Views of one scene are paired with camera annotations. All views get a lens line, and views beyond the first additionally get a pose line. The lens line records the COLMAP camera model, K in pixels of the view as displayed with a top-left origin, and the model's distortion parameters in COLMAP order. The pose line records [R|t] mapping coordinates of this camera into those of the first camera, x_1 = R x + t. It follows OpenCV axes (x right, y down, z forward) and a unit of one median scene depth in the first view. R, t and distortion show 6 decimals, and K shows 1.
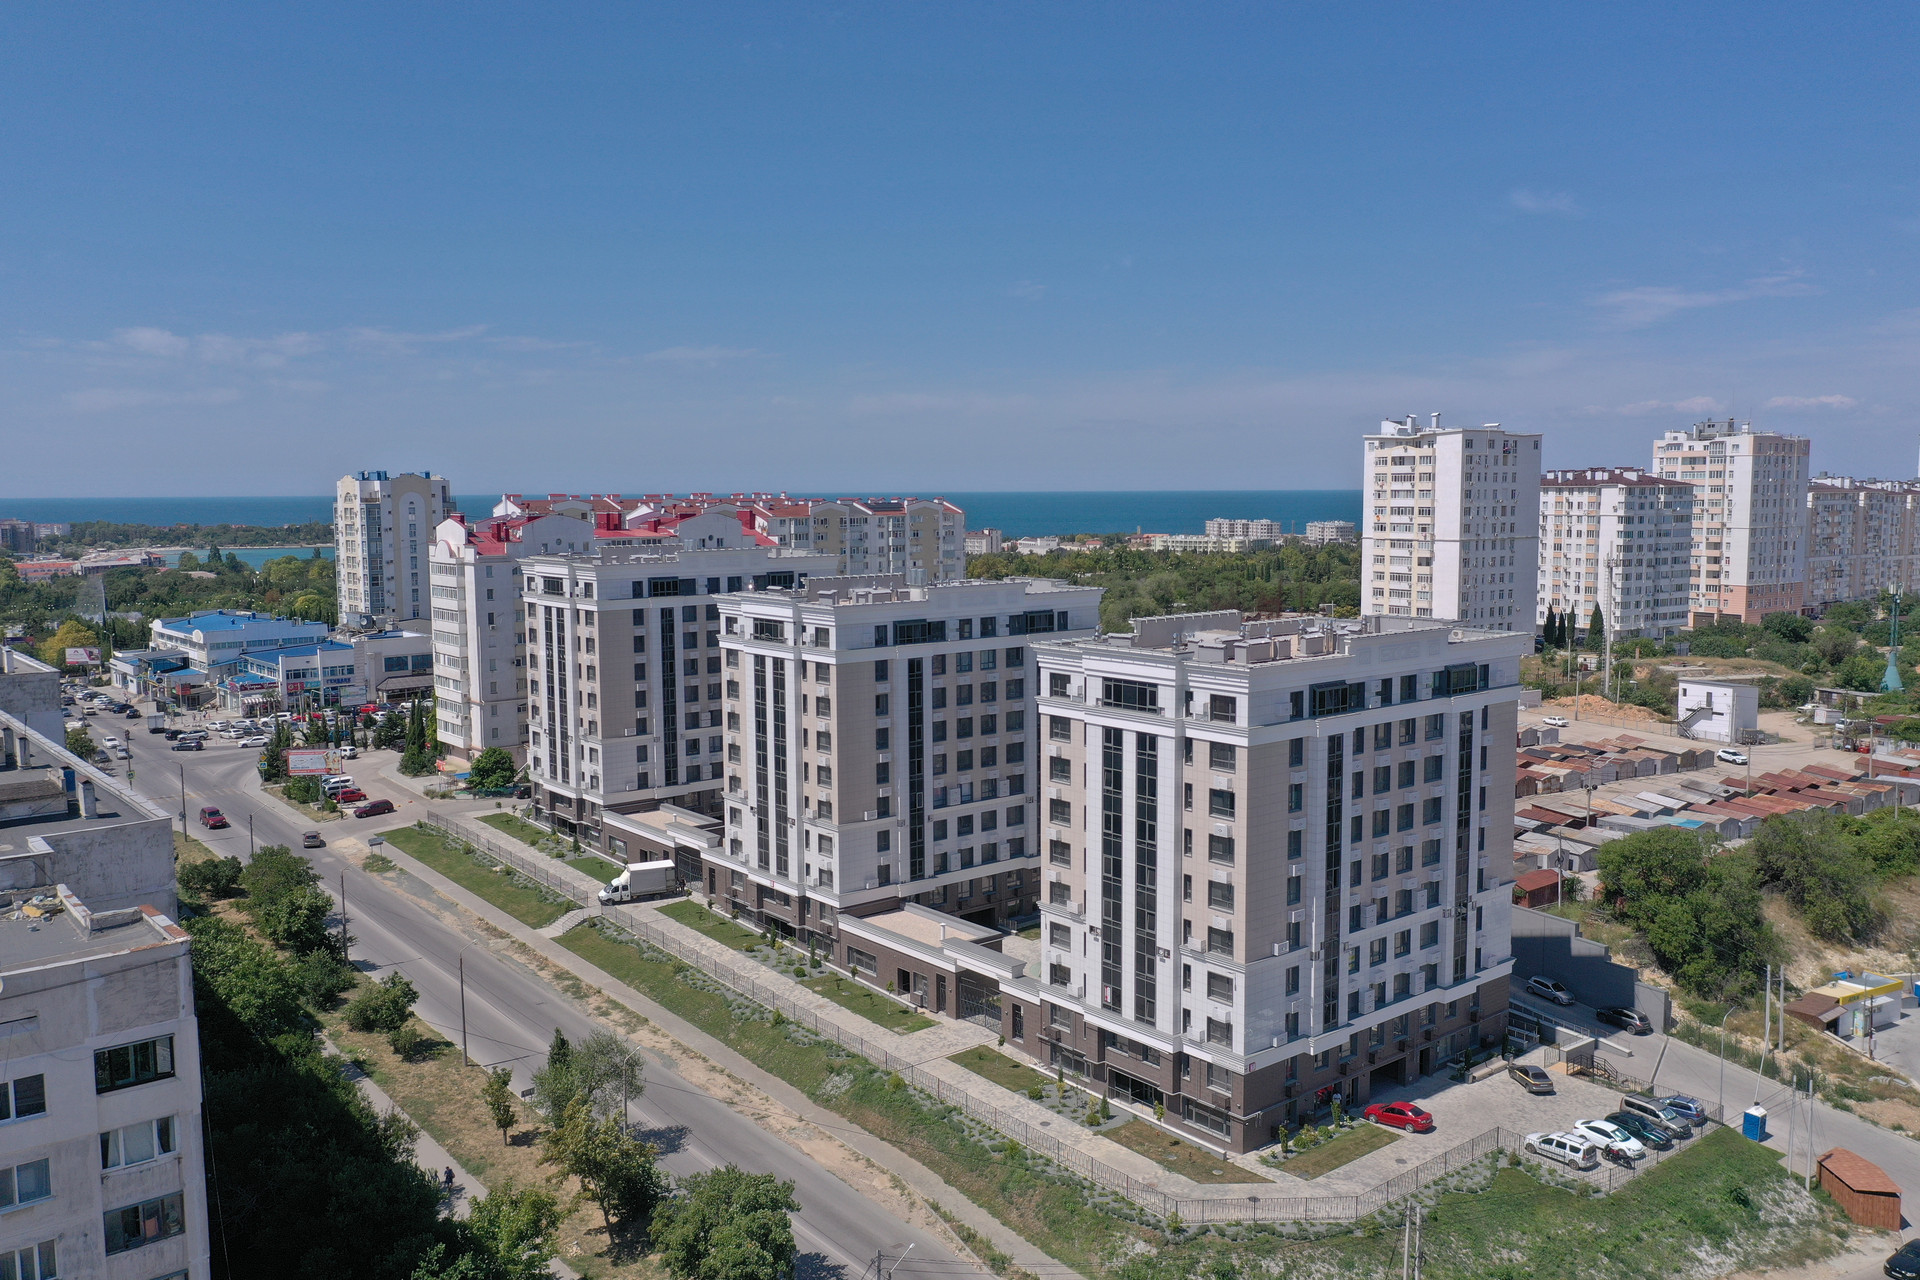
lens RADIAL K [[1516.0, 0, 960.0], [0, 1516.0, 640.0], [0, 0, 1]] dist [0.003980, -0.003747]
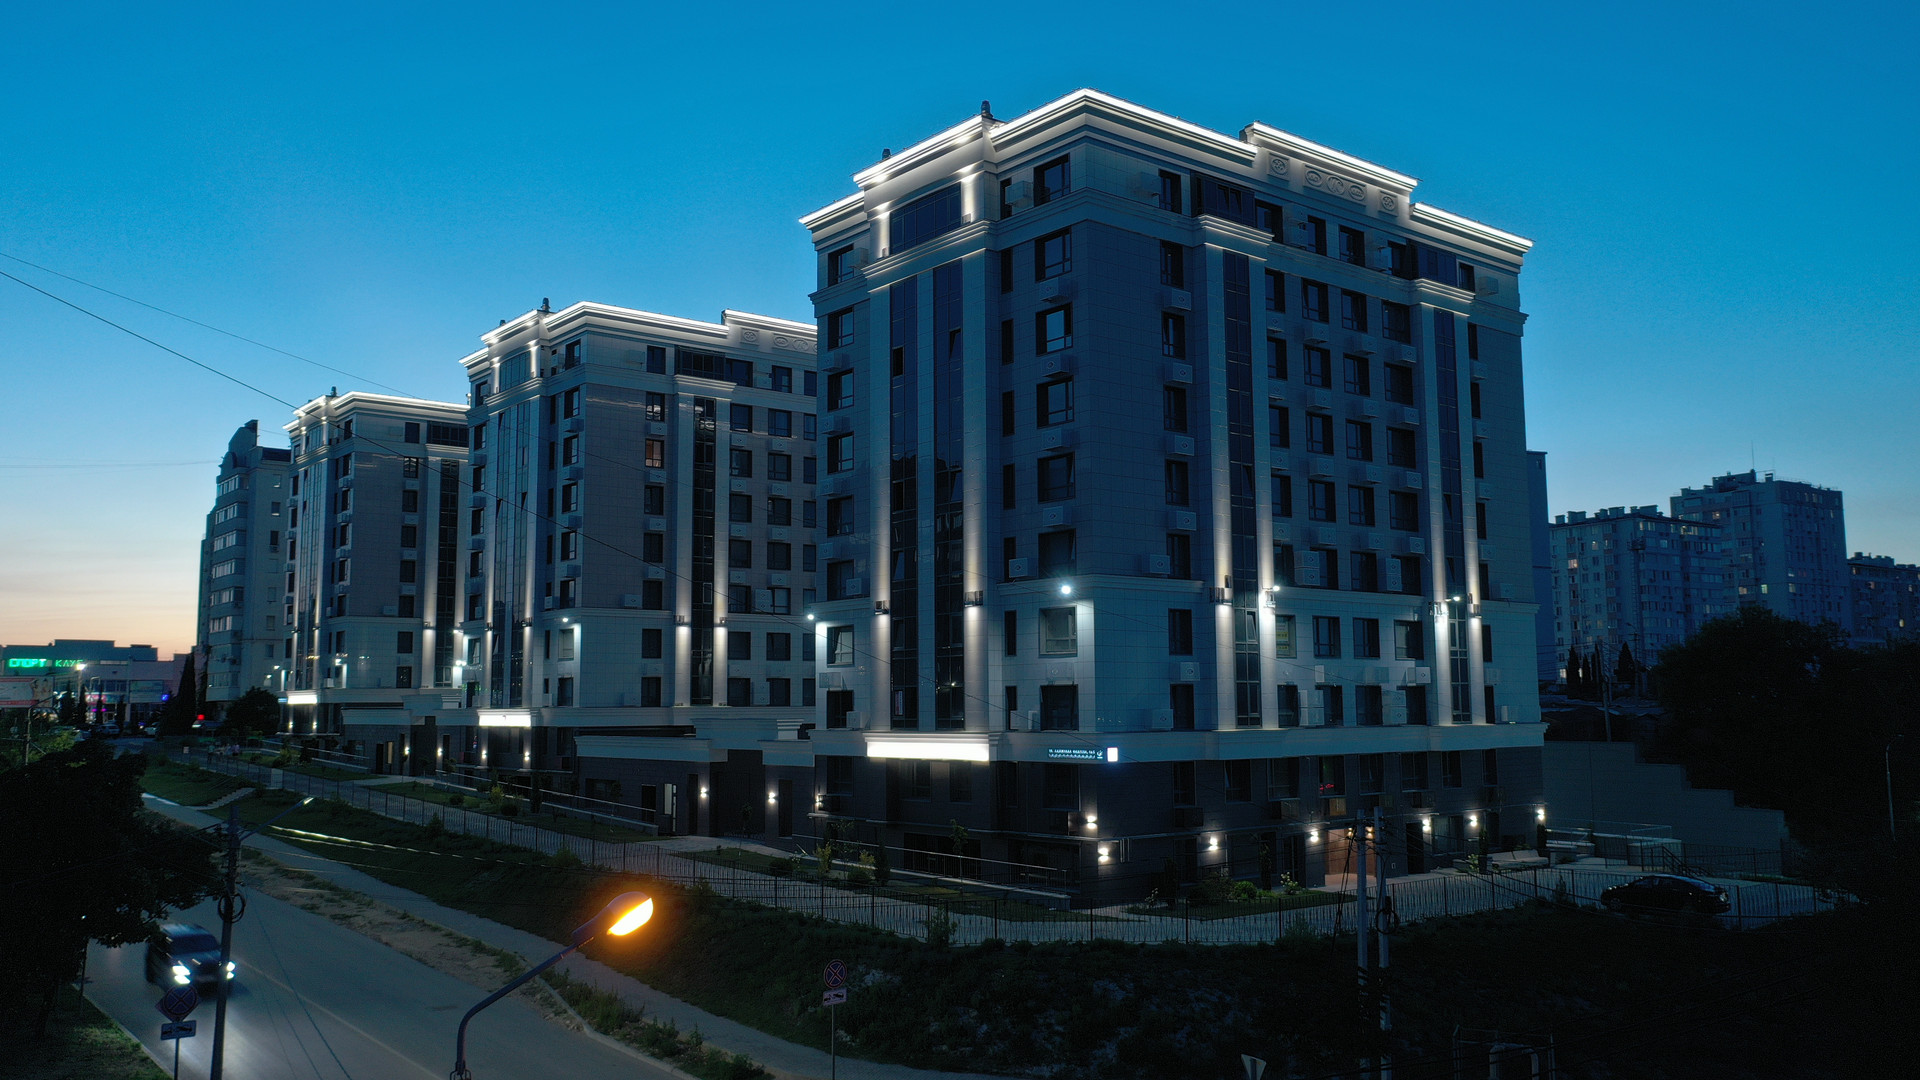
lens RADIAL K [[1520.6, 0, 960.0], [0, 1520.6, 540.0], [0, 0, 1]] dist [0.005728, 0.002071]
pose [[0.999973, -0.002020, -0.007068, 0.120786], [0.000494, 0.977776, -0.209652, 0.285136], [0.007334, 0.209643, 0.977750, 0.351370]]
